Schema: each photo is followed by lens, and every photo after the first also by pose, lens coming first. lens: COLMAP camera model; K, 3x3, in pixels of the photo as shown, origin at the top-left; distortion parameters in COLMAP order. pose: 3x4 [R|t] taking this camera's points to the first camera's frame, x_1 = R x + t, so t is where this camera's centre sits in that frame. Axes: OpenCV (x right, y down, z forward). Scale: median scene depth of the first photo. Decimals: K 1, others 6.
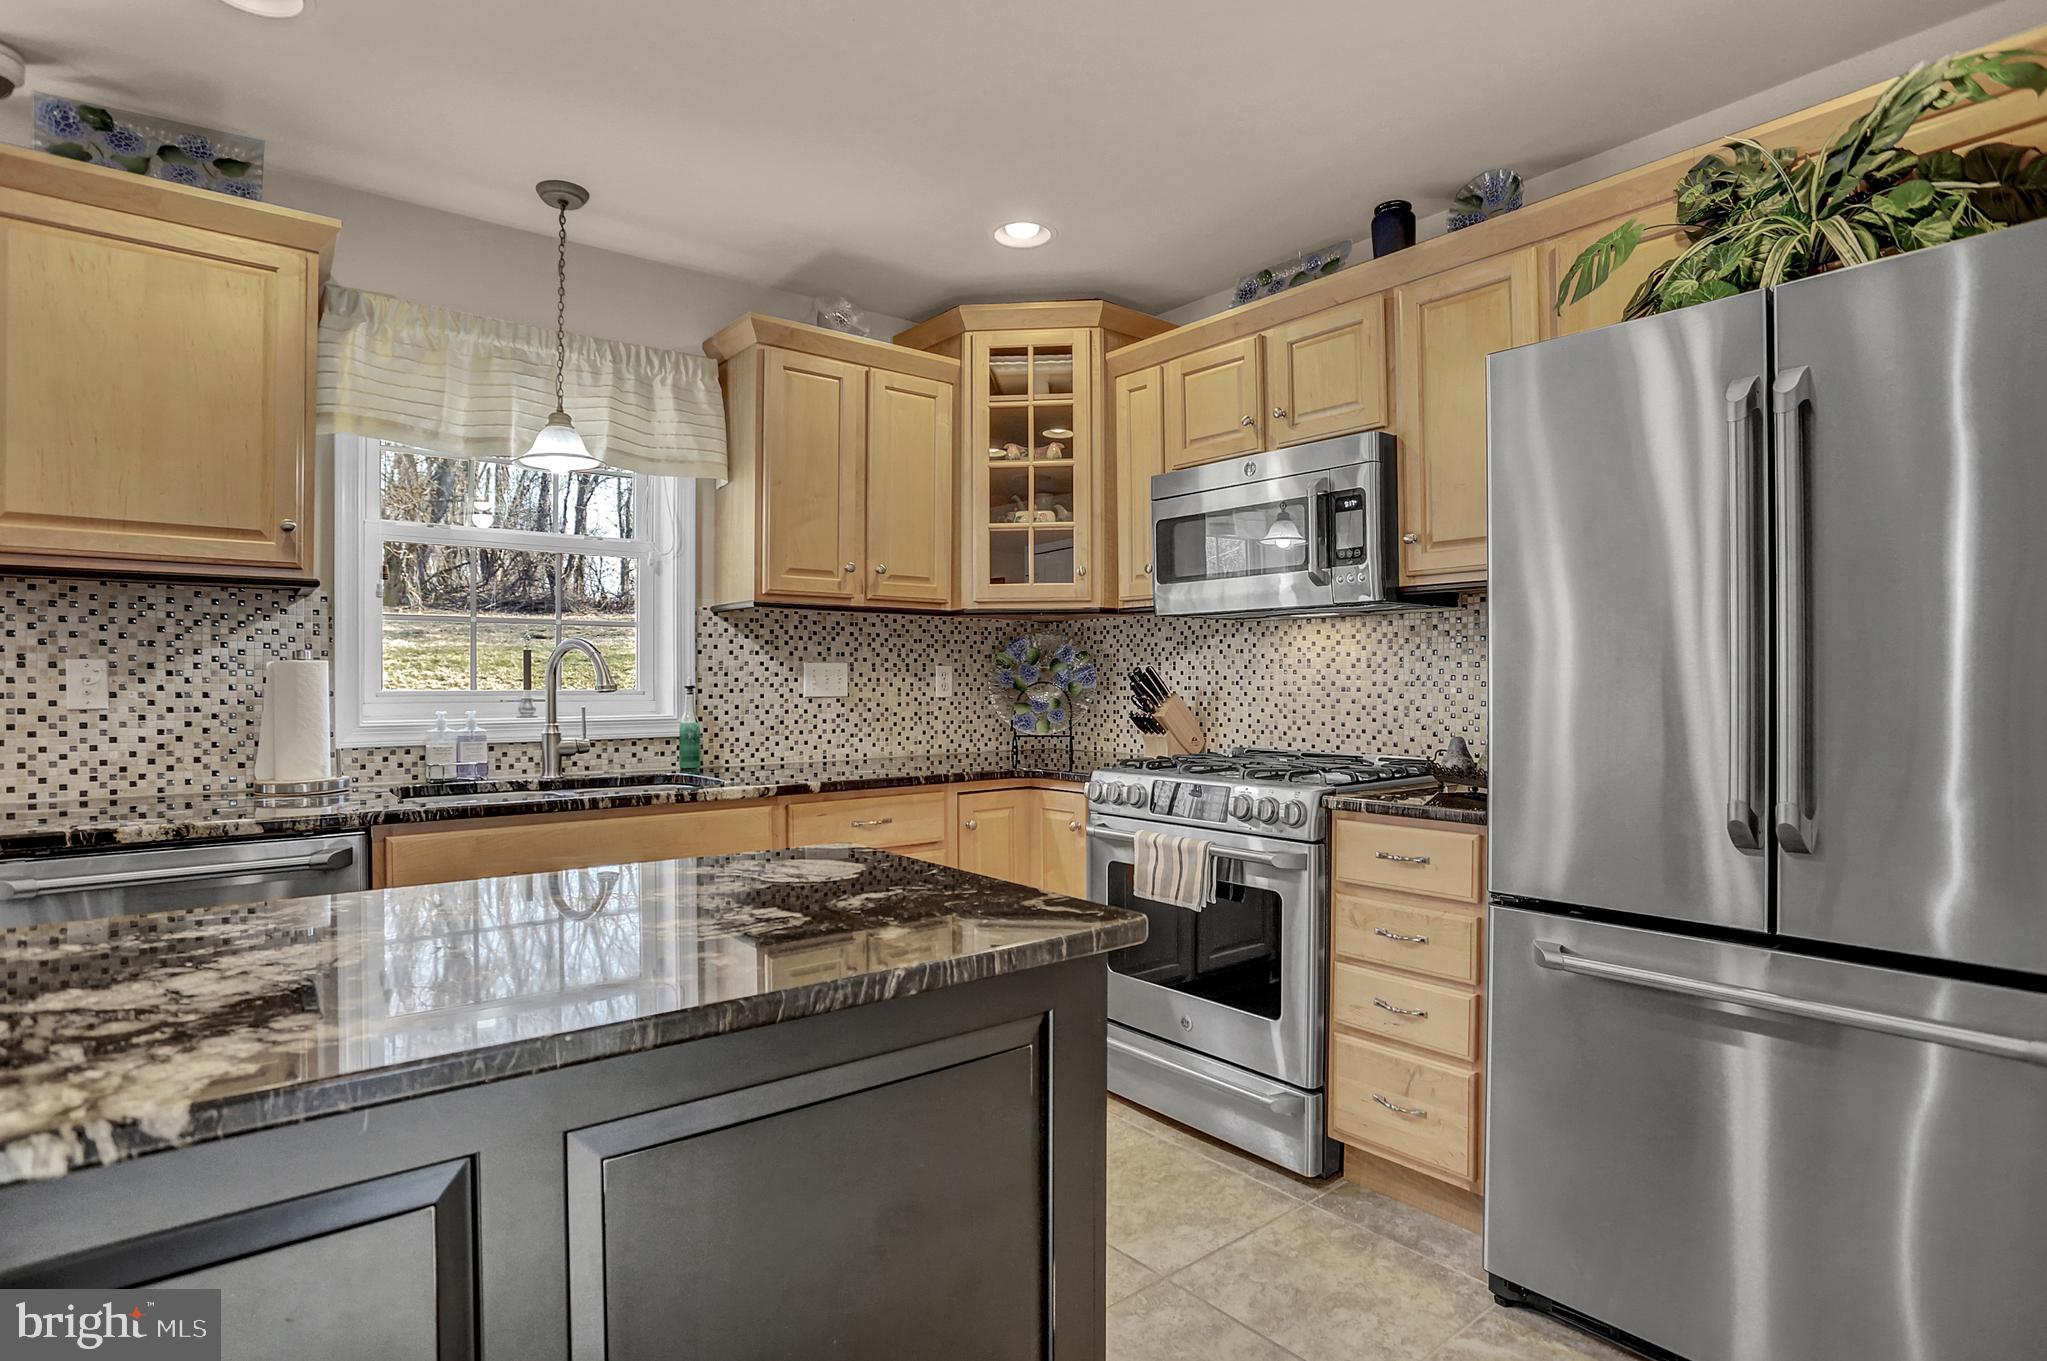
lens RADIAL K [[1084.7, 0, 987.9], [0, 1084.7, 687.0], [0, 0, 1]] dist [0.000292, 0.003050]
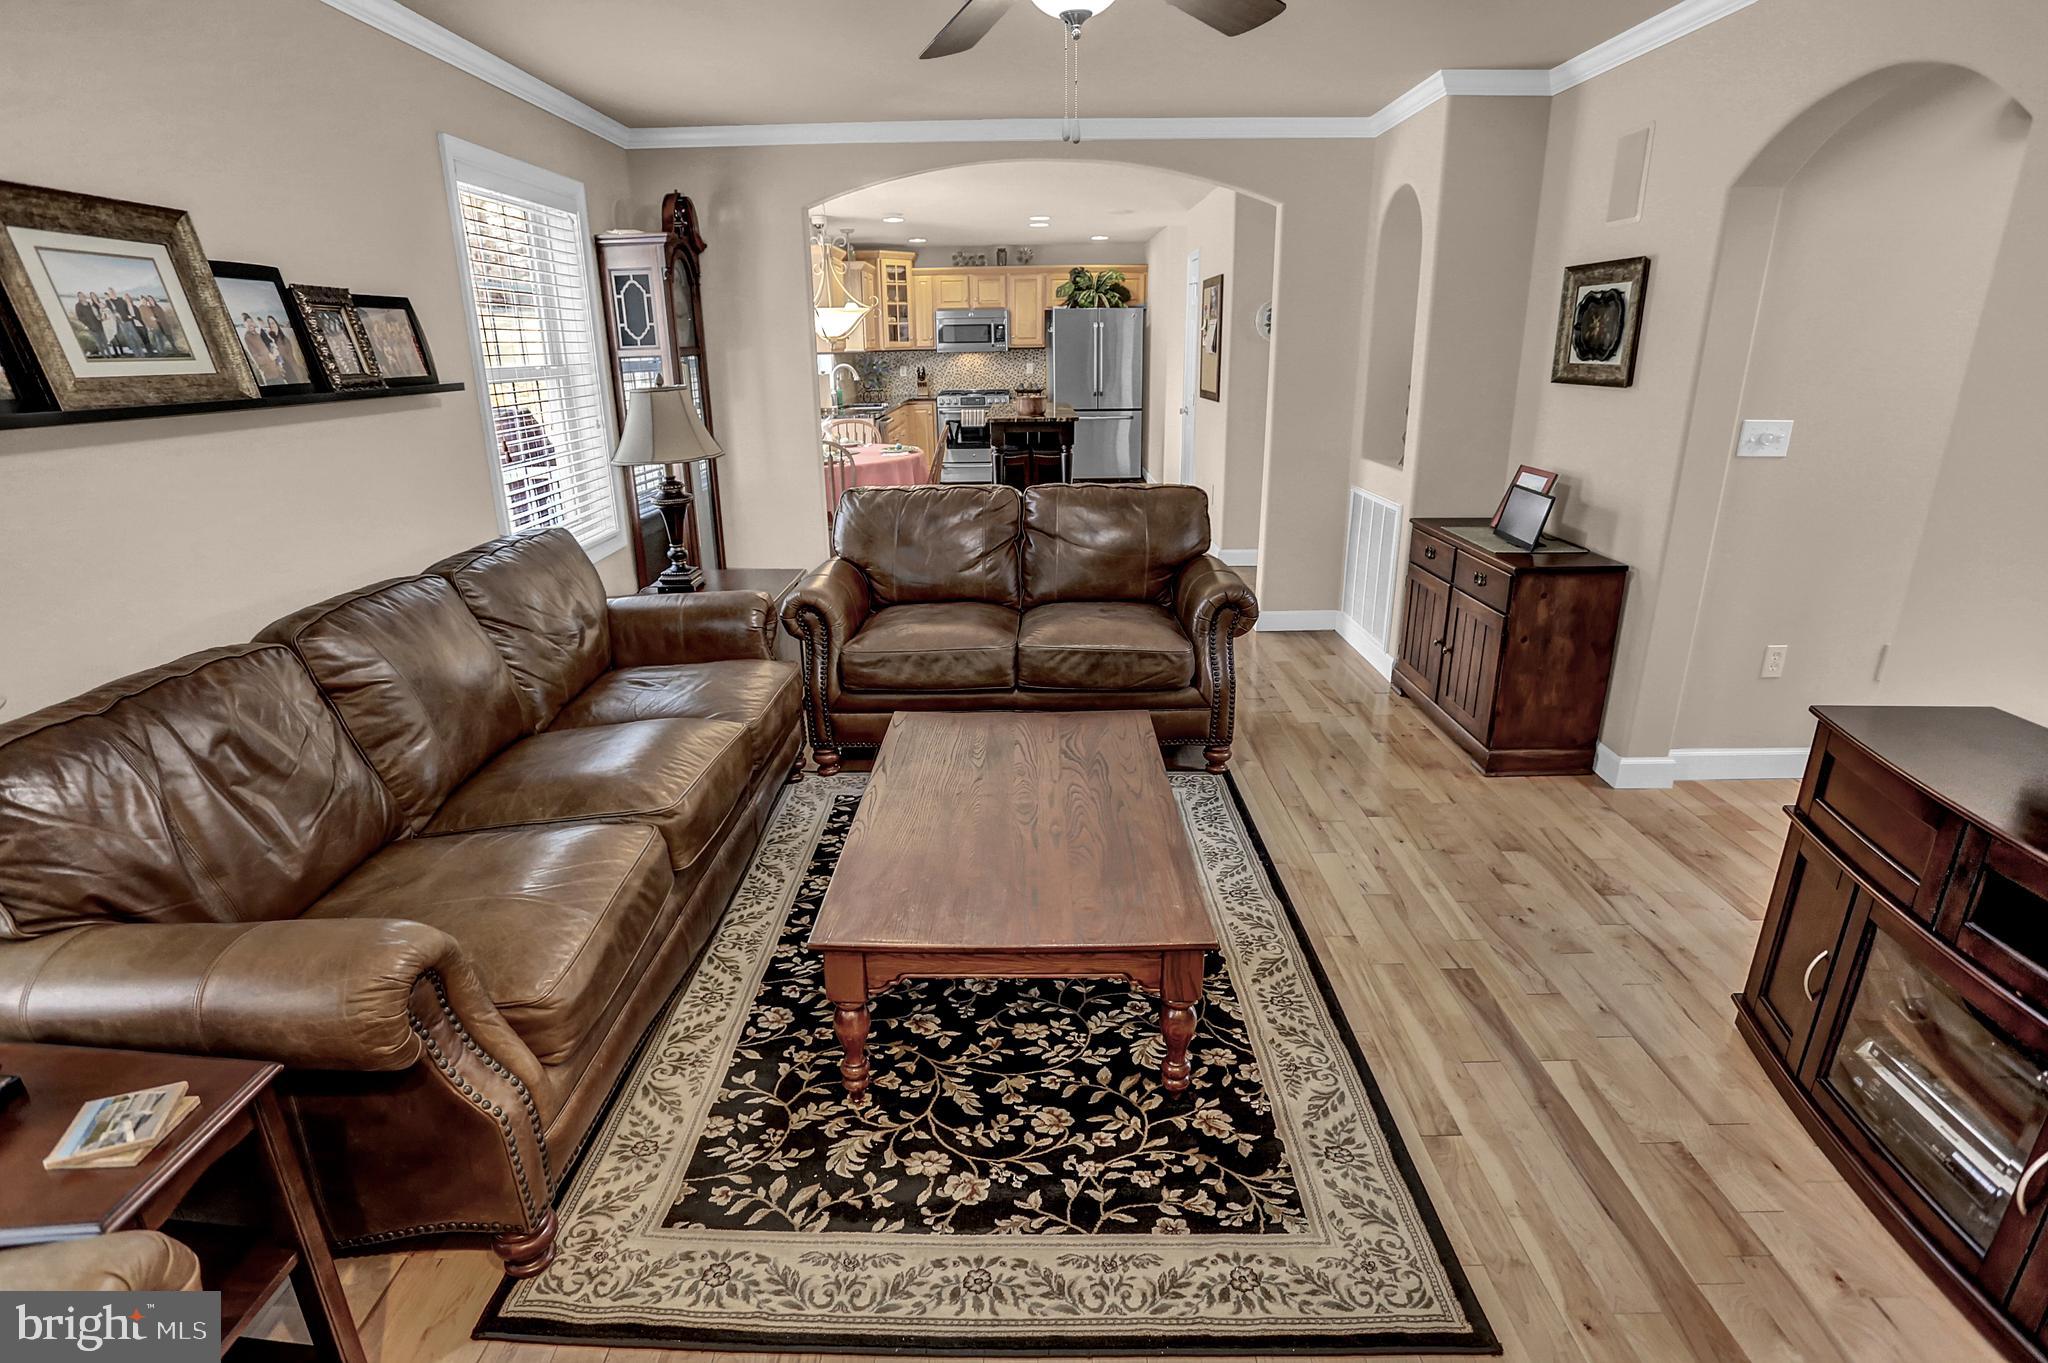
lens RADIAL K [[1003.3, 0, 1016.8], [0, 1003.3, 668.5], [0, 0, 1]] dist [-0.076878, 0.039351]
pose [[0.616333, -0.251555, 0.746226, -2.652516], [0.018391, 0.951946, 0.305714, -0.081279], [-0.787271, -0.174698, 0.591342, -1.455162]]
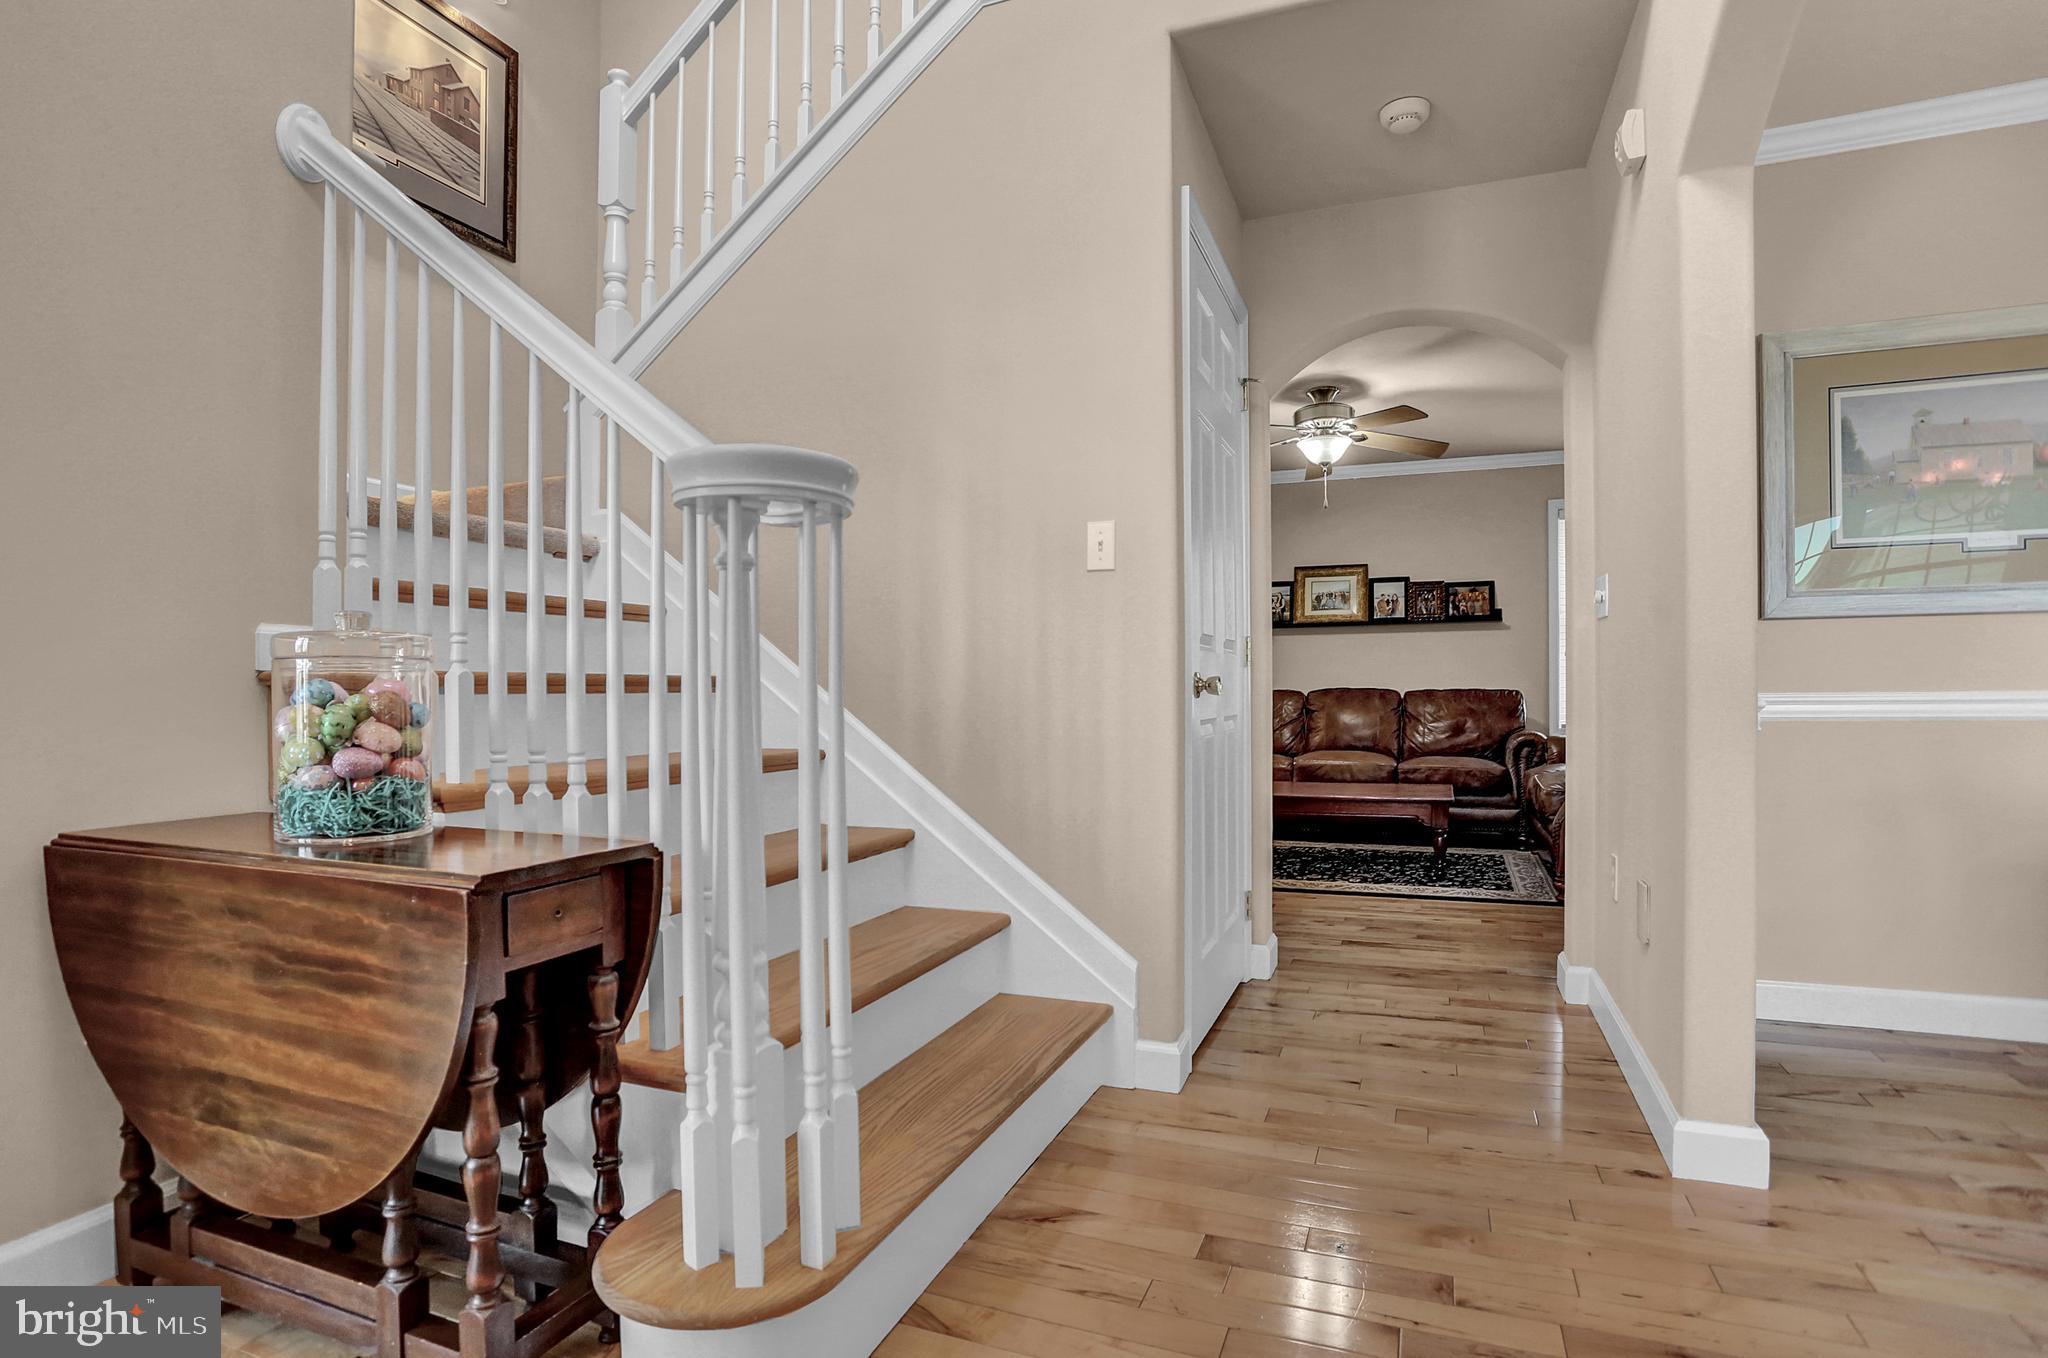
lens RADIAL K [[1038.0, 0, 1017.8], [0, 1038.0, 654.9], [0, 0, 1]] dist [-0.085659, 0.043901]
pose [[0.516357, -0.033490, -0.855719, -0.721342], [-0.004527, 0.999114, -0.041833, 0.125454], [0.856362, 0.025475, 0.515748, -2.446393]]
